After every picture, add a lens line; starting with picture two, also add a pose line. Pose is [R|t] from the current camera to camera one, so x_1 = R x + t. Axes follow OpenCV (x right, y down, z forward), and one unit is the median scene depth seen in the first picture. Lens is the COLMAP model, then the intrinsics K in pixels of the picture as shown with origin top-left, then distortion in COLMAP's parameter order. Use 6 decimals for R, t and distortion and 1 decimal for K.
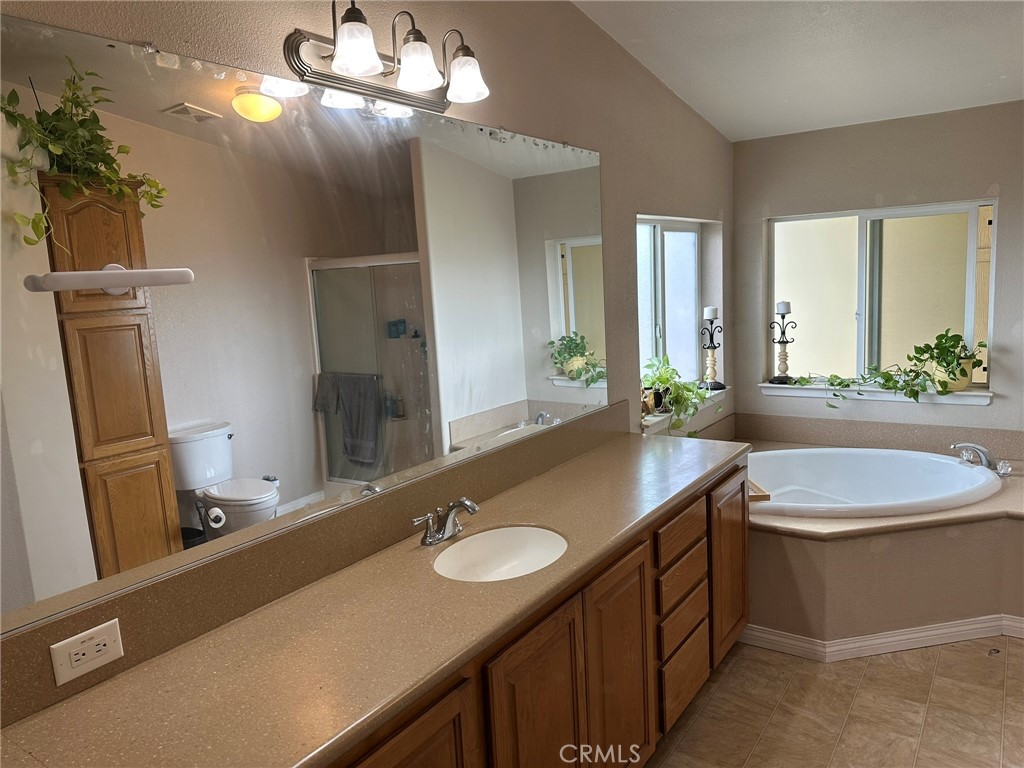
lens RADIAL K [[723.7, 0, 512.0], [0, 723.7, 384.0], [0, 0, 1]] dist [0.090540, -0.116539]
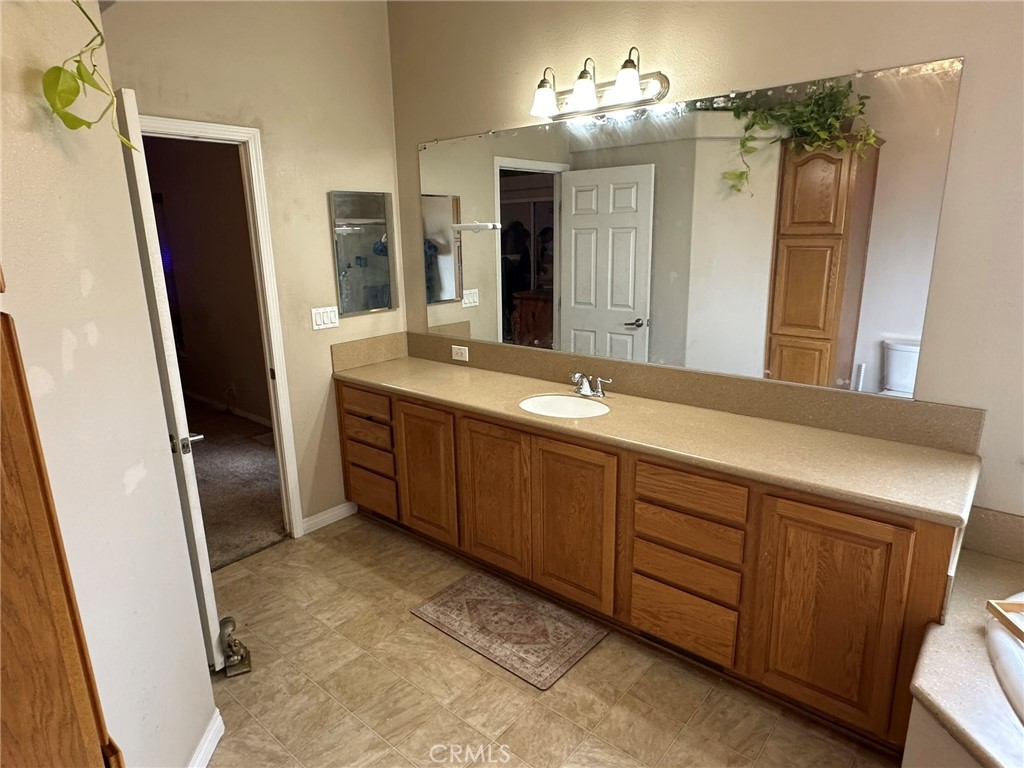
lens RADIAL K [[612.3, 0, 512.0], [0, 612.3, 384.0], [0, 0, 1]] dist [0.002894, 0.000658]
pose [[-0.097362, 0.297790, -0.949653, 0.872875], [-0.120353, 0.943661, 0.308251, -0.150428], [0.987945, 0.144306, -0.056036, 0.662557]]
